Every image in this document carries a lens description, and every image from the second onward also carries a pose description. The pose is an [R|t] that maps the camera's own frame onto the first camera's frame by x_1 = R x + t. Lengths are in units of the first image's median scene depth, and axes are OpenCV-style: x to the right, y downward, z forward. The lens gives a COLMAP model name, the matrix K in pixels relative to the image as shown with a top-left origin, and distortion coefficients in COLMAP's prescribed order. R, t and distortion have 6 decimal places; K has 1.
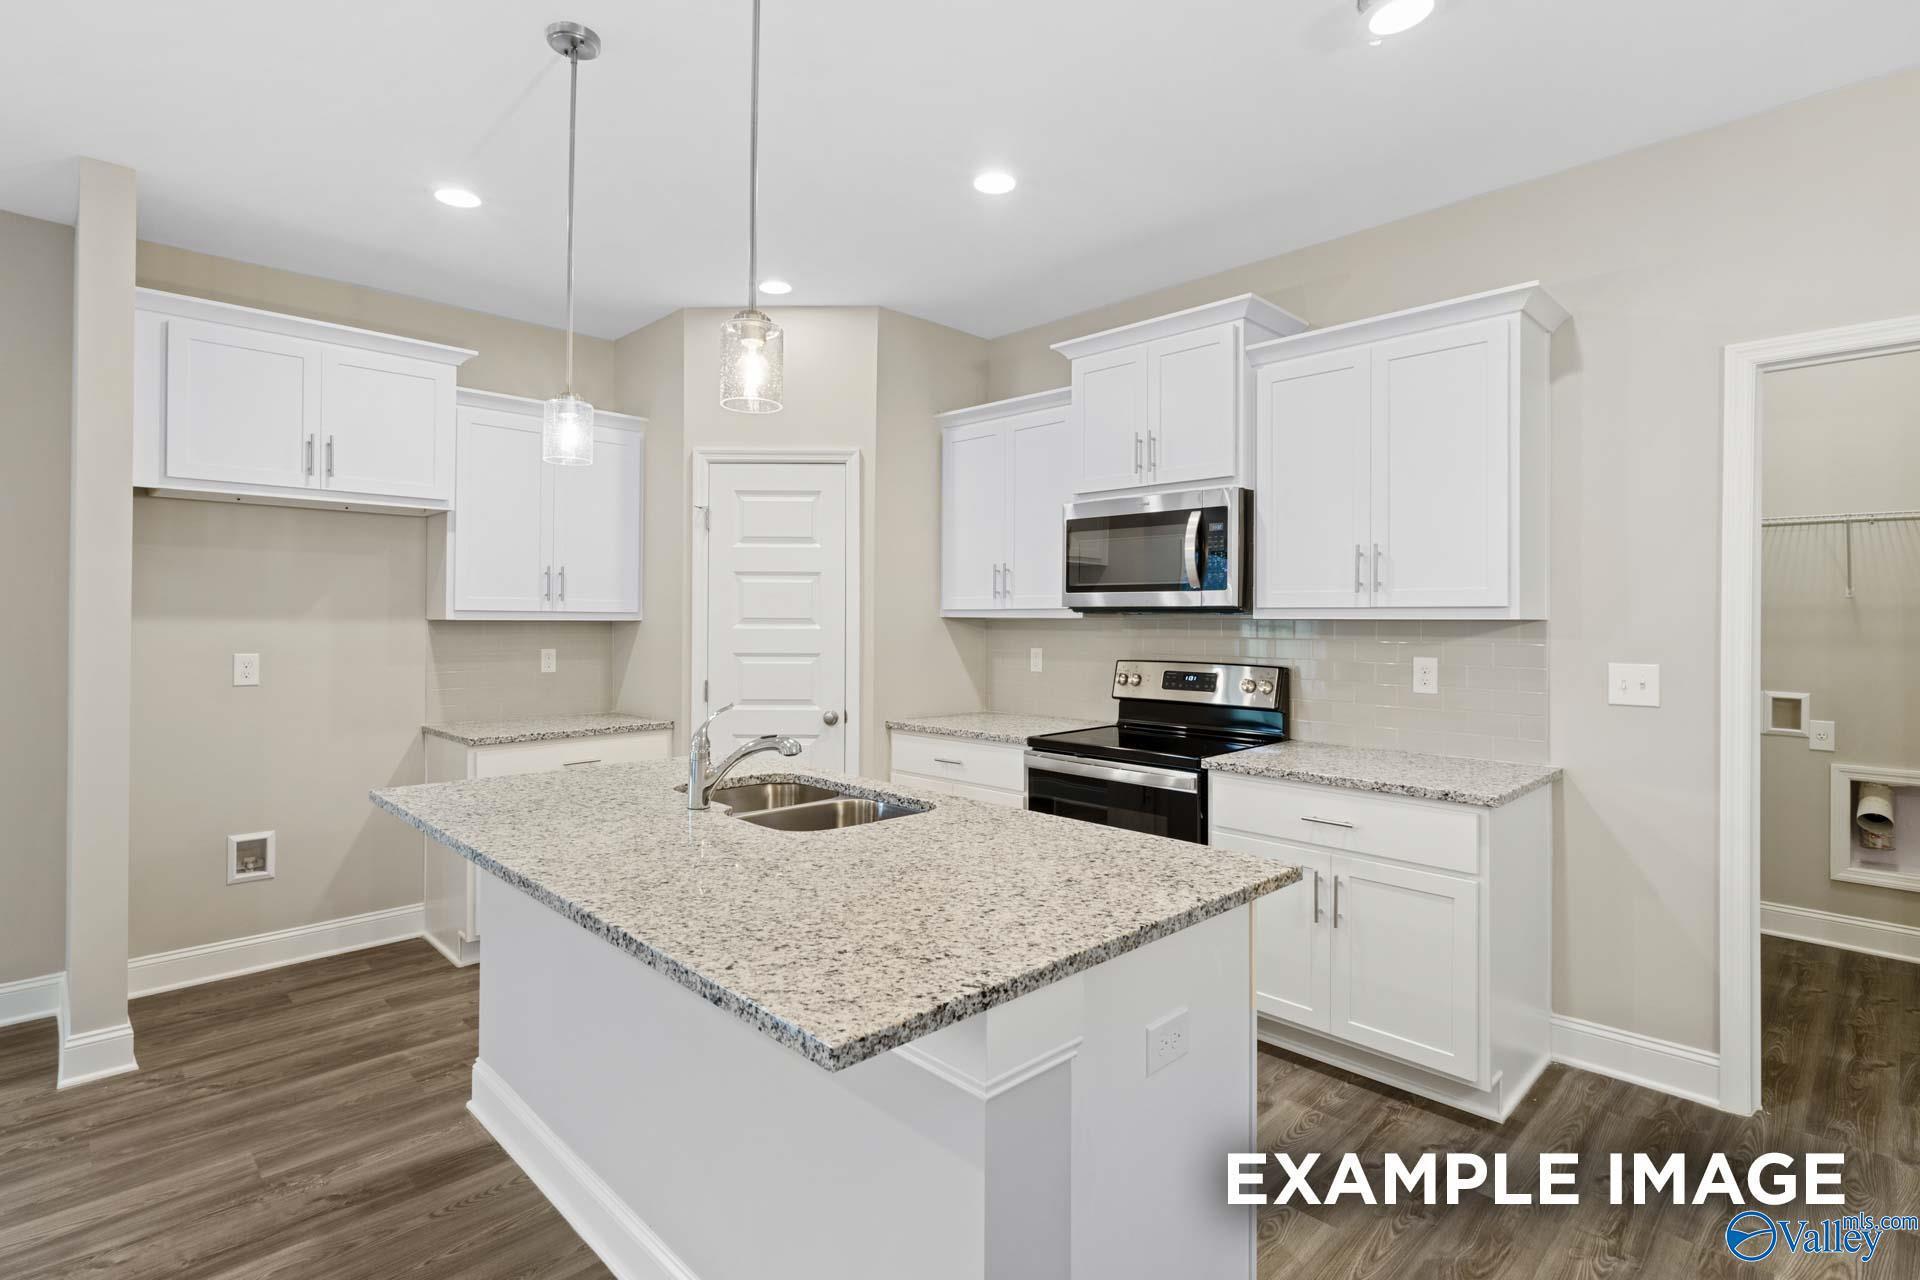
lens RADIAL K [[909.1, 0, 963.6], [0, 909.1, 626.8], [0, 0, 1]] dist [-0.014584, 0.001780]
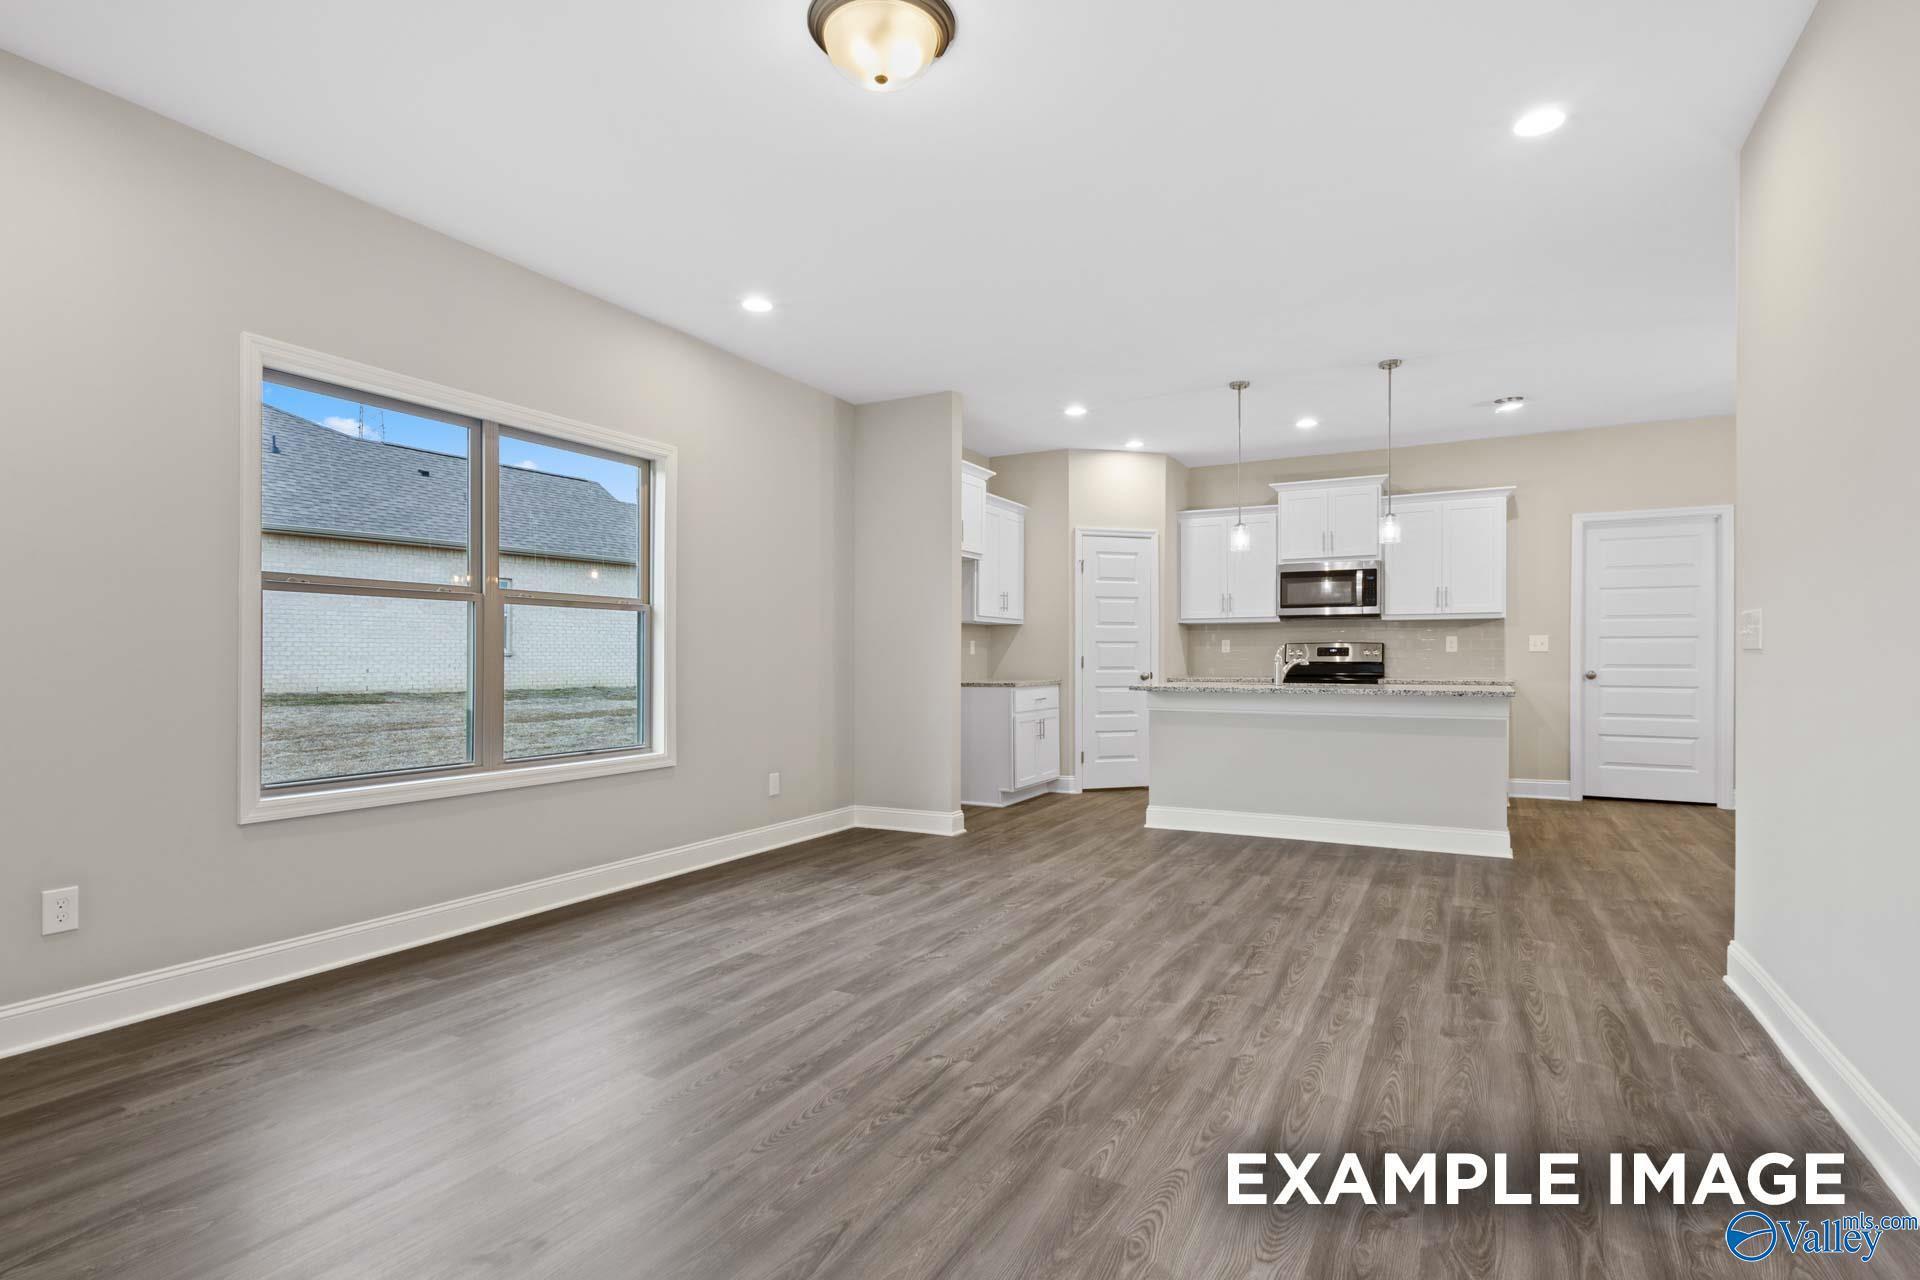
lens RADIAL K [[869.9, 0, 968.6], [0, 869.9, 672.9], [0, 0, 1]] dist [-0.001439, 0.002464]
pose [[0.959676, -0.012178, 0.280844, -1.144683], [0.007924, 0.999836, 0.016278, 0.071568], [-0.280996, -0.013396, 0.959615, -0.698064]]
